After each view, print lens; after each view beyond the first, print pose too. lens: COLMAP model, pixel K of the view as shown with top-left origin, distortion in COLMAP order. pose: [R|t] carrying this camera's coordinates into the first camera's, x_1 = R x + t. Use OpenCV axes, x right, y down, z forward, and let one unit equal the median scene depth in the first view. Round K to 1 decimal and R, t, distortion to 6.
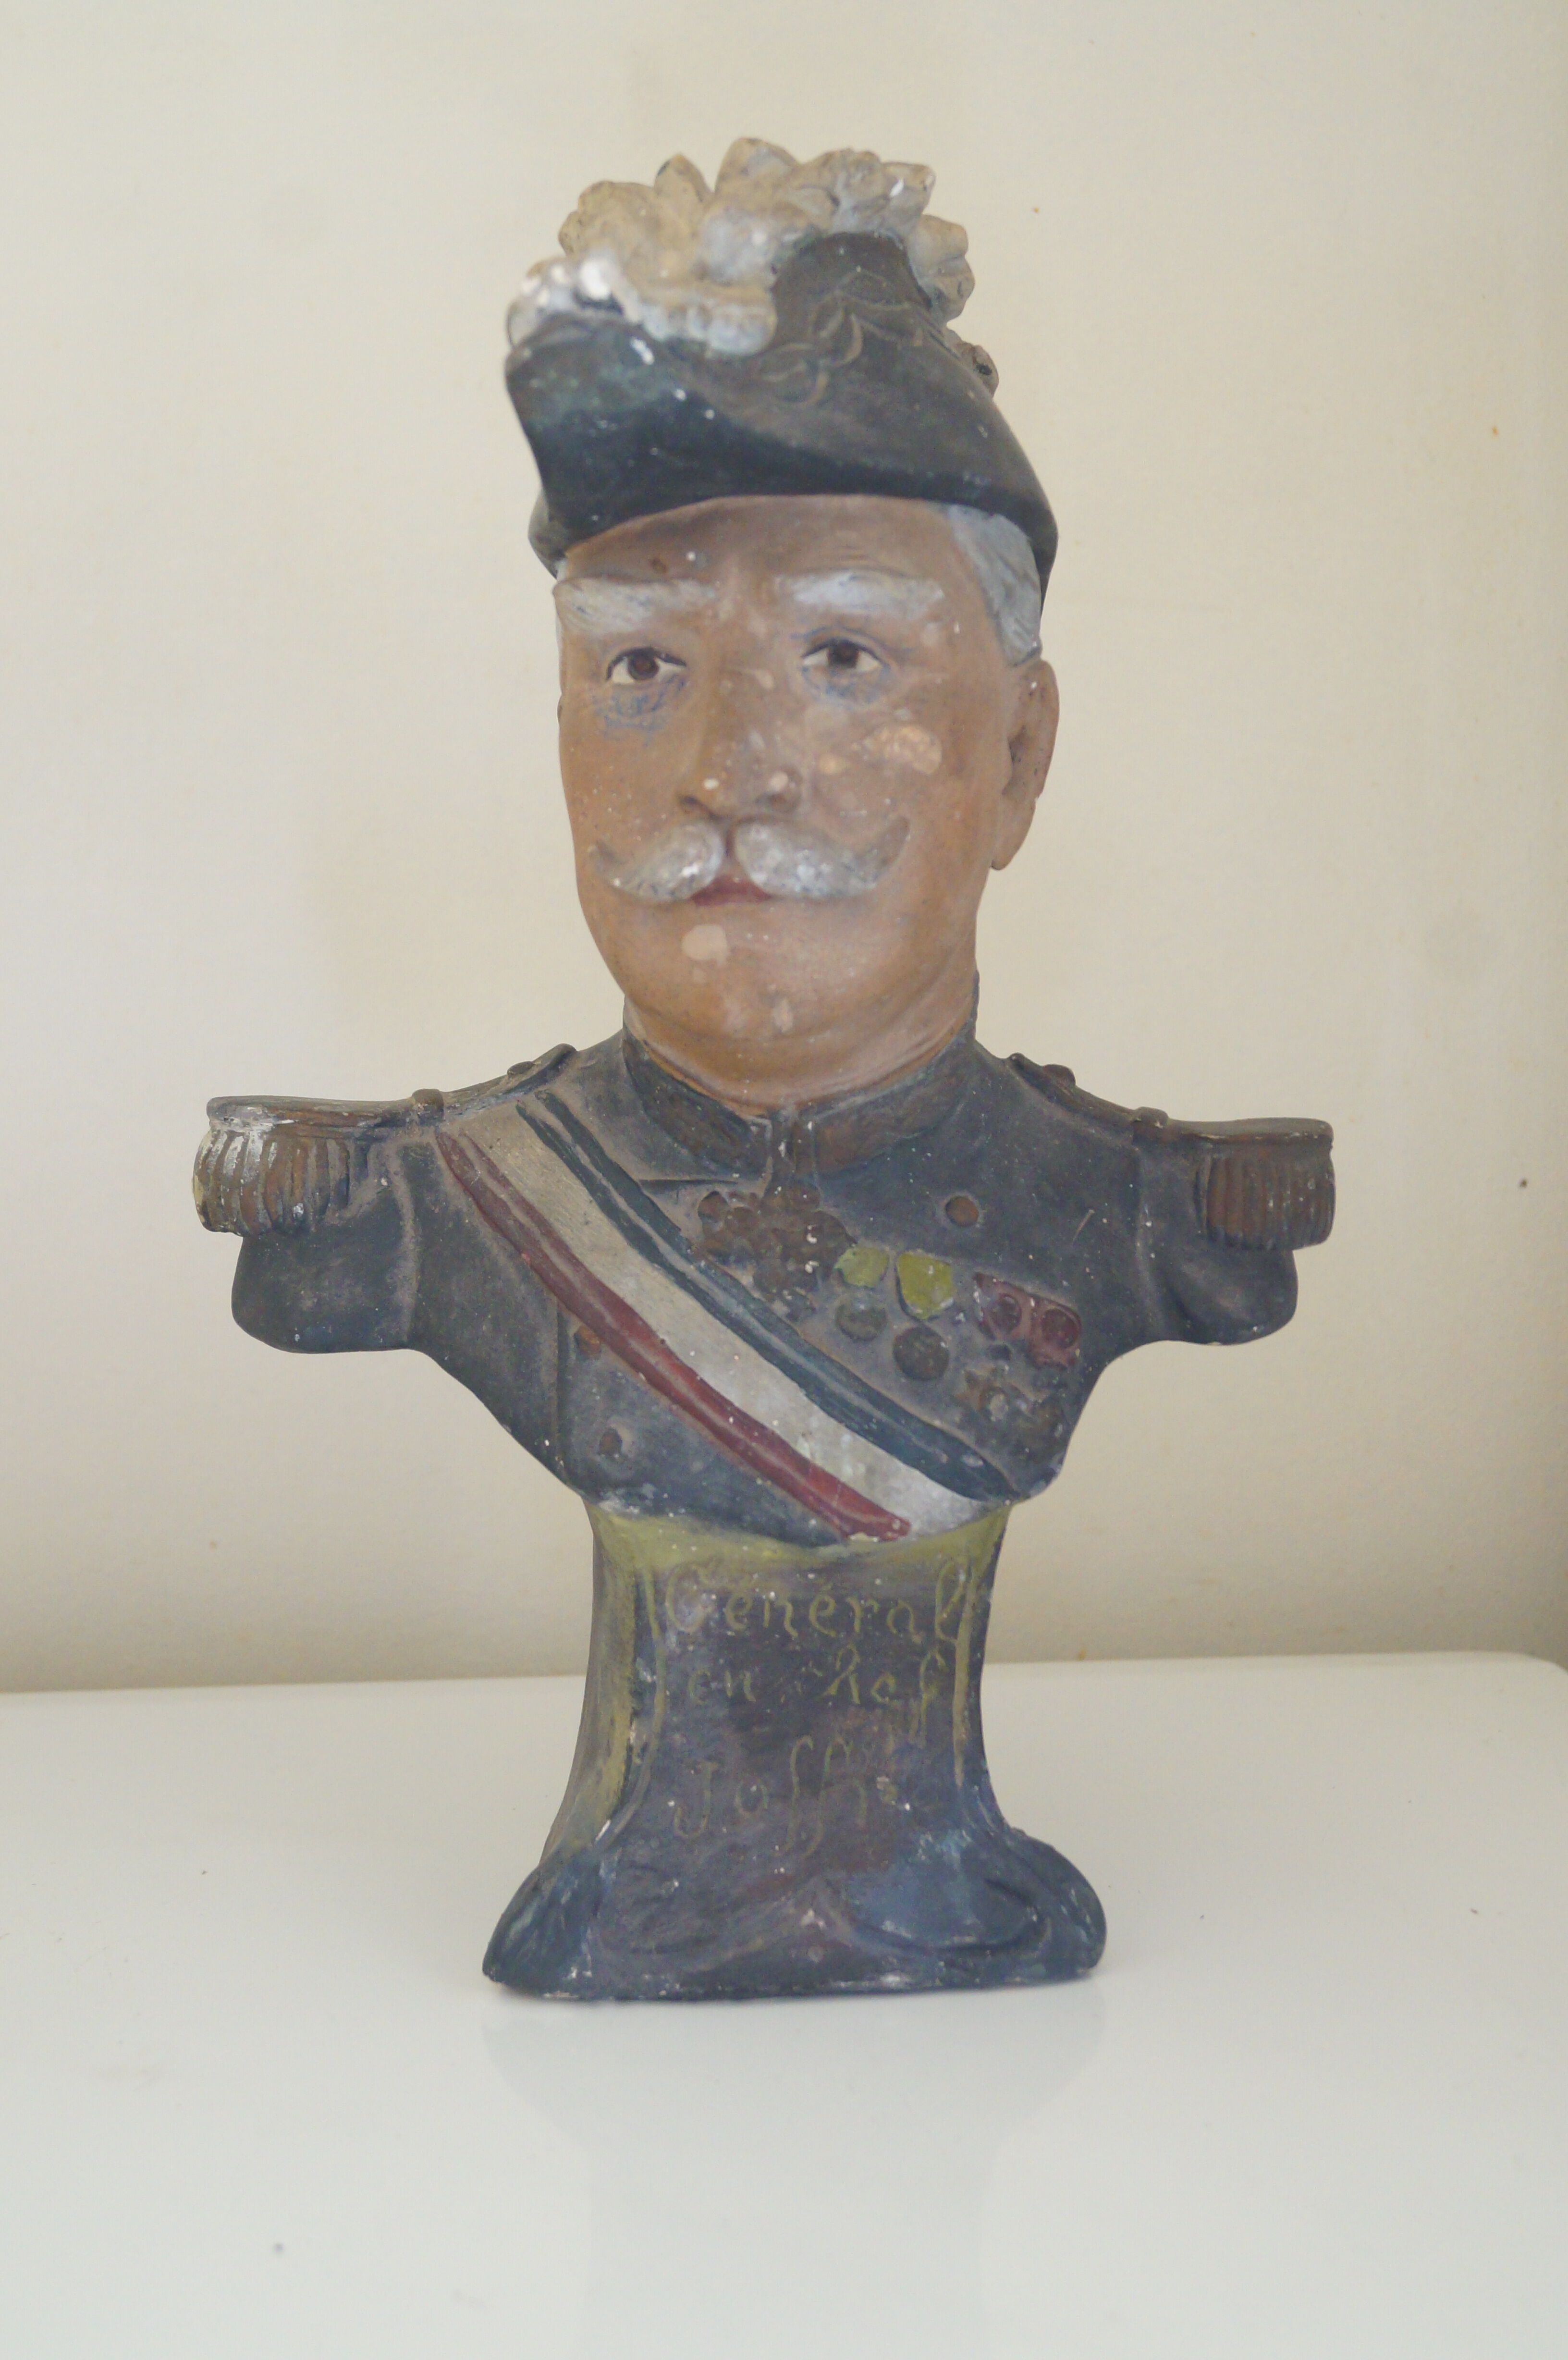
lens RADIAL K [[3249.1, 0, 784.0], [0, 3249.1, 1180.0], [0, 0, 1]] dist [0.005033, 0.046199]
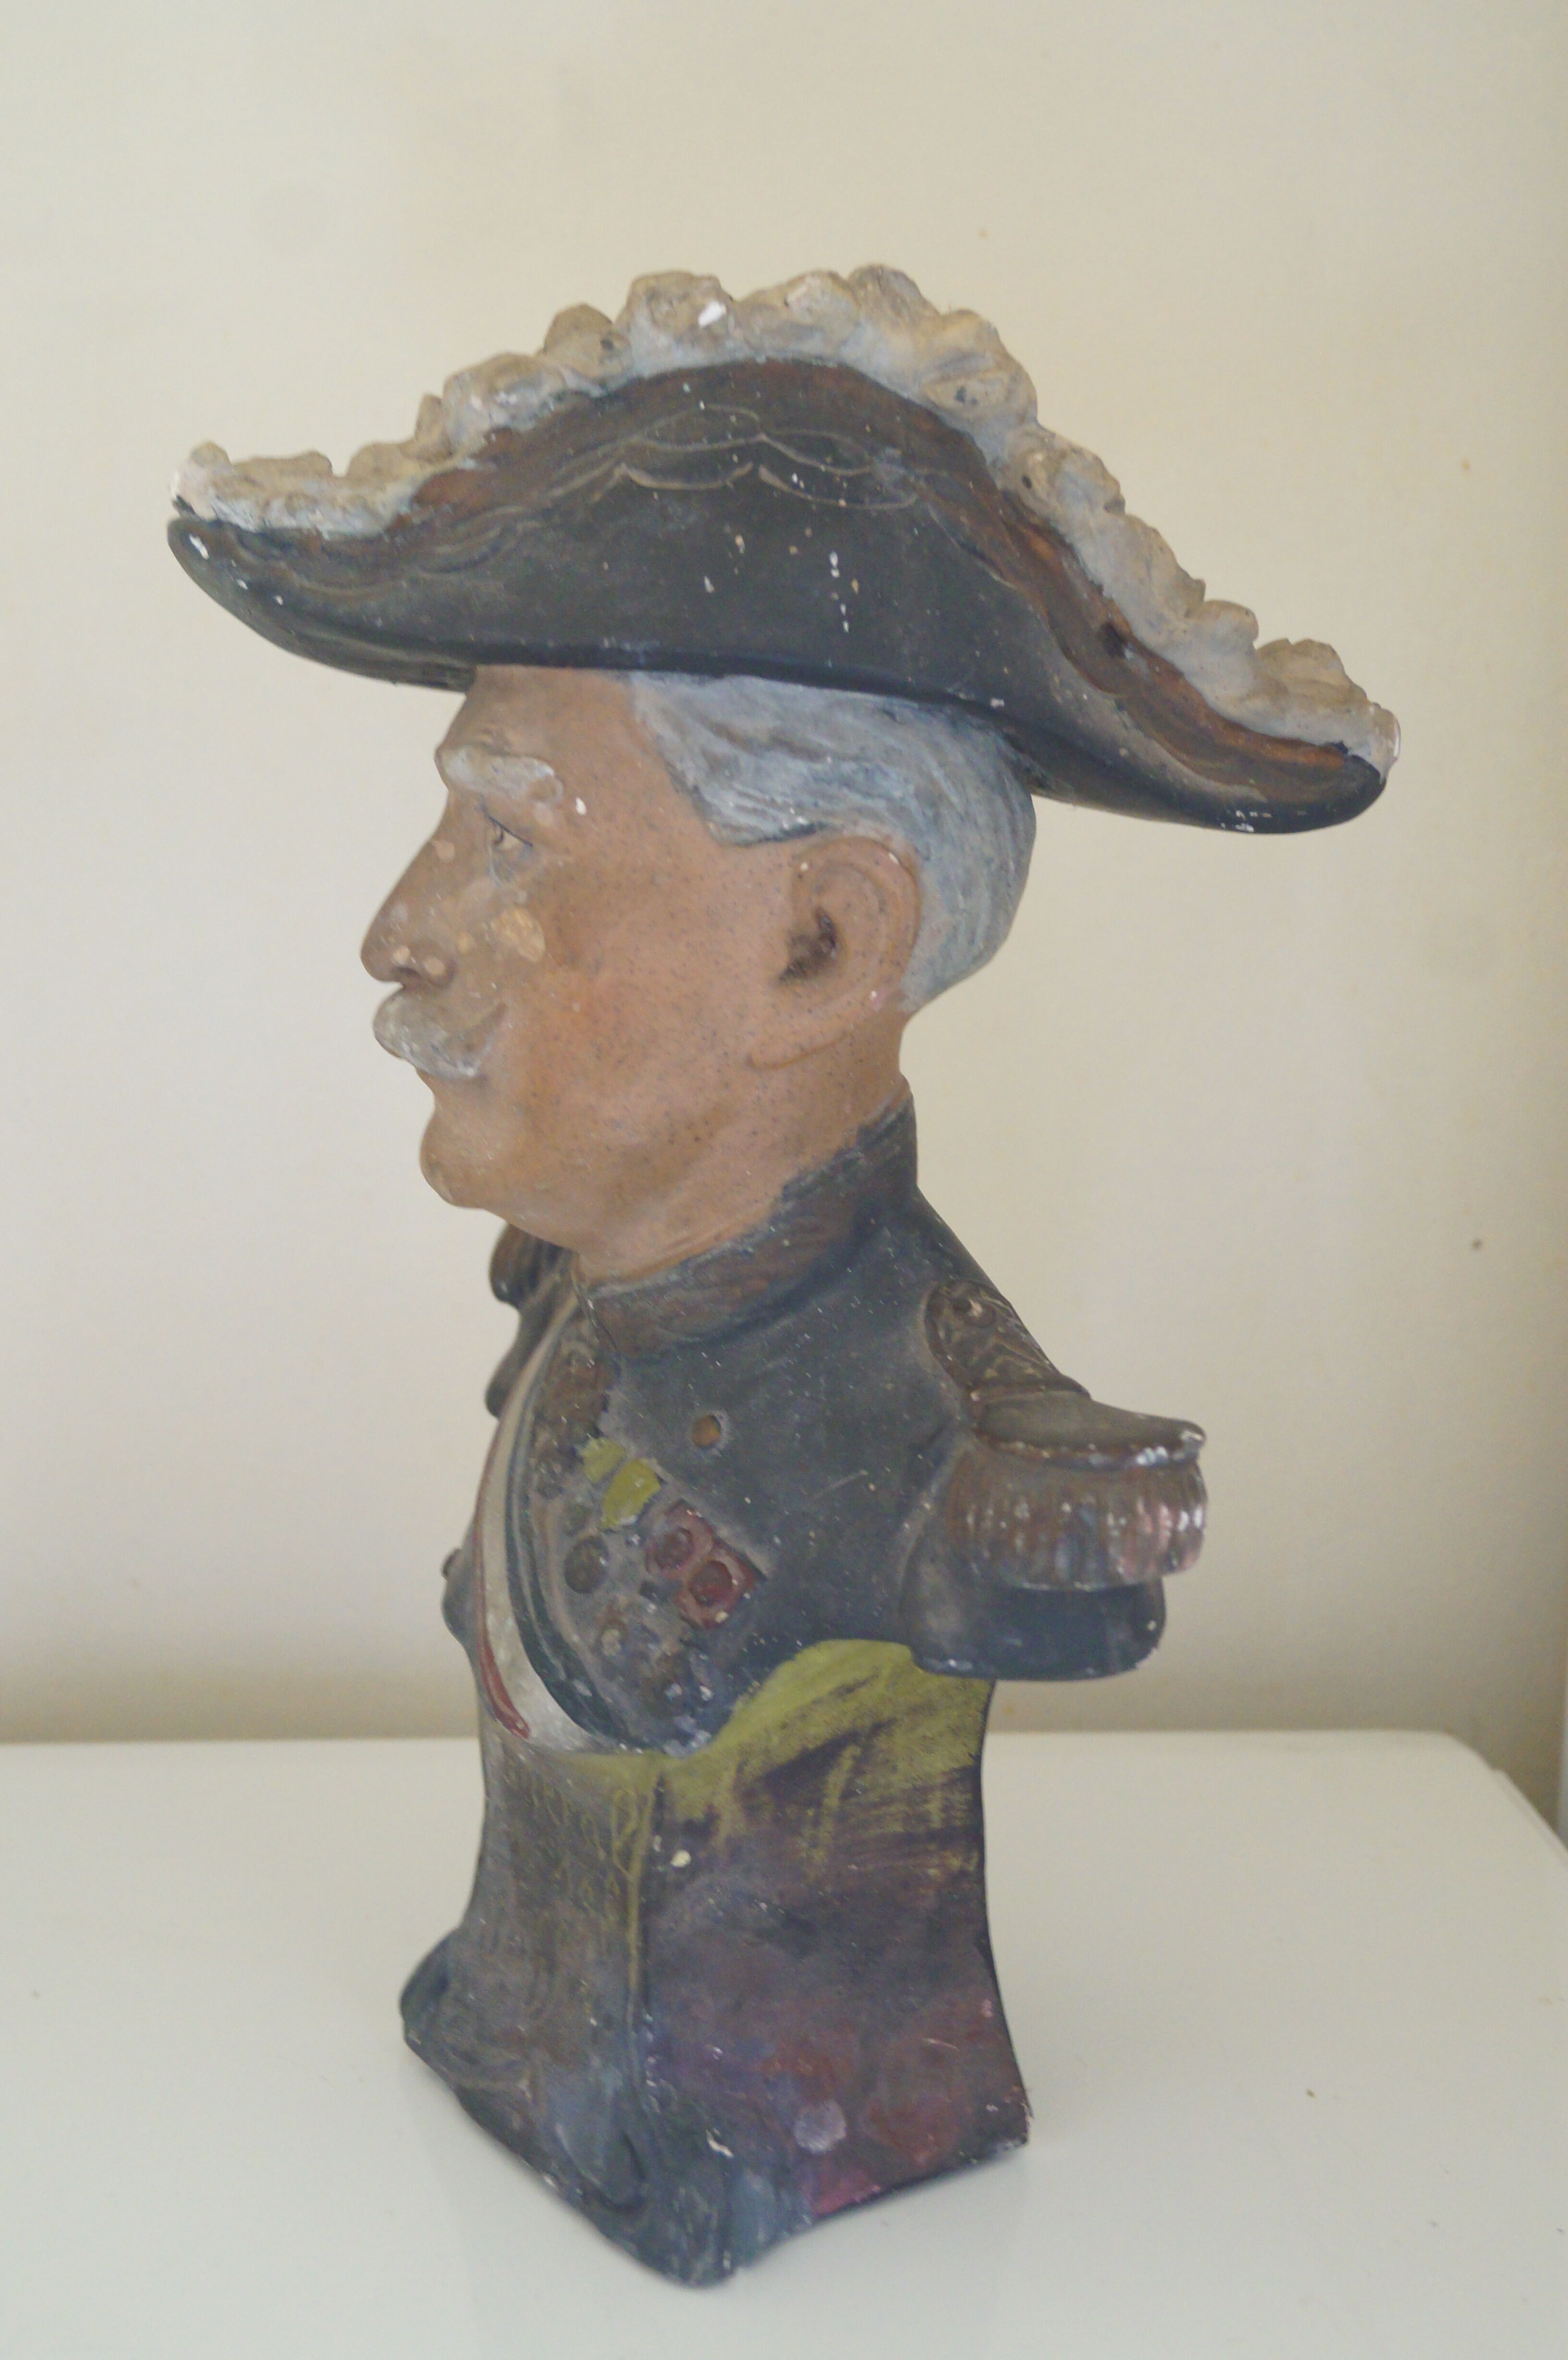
lens RADIAL K [[3176.3, 0, 784.0], [0, 3176.3, 1180.0], [0, 0, 1]] dist [0.002037, -0.029902]
pose [[0.412550, 0.169107, -0.895101, 0.875996], [-0.122332, 0.984002, 0.129520, -0.183583], [0.902683, 0.056066, 0.426637, 0.650125]]
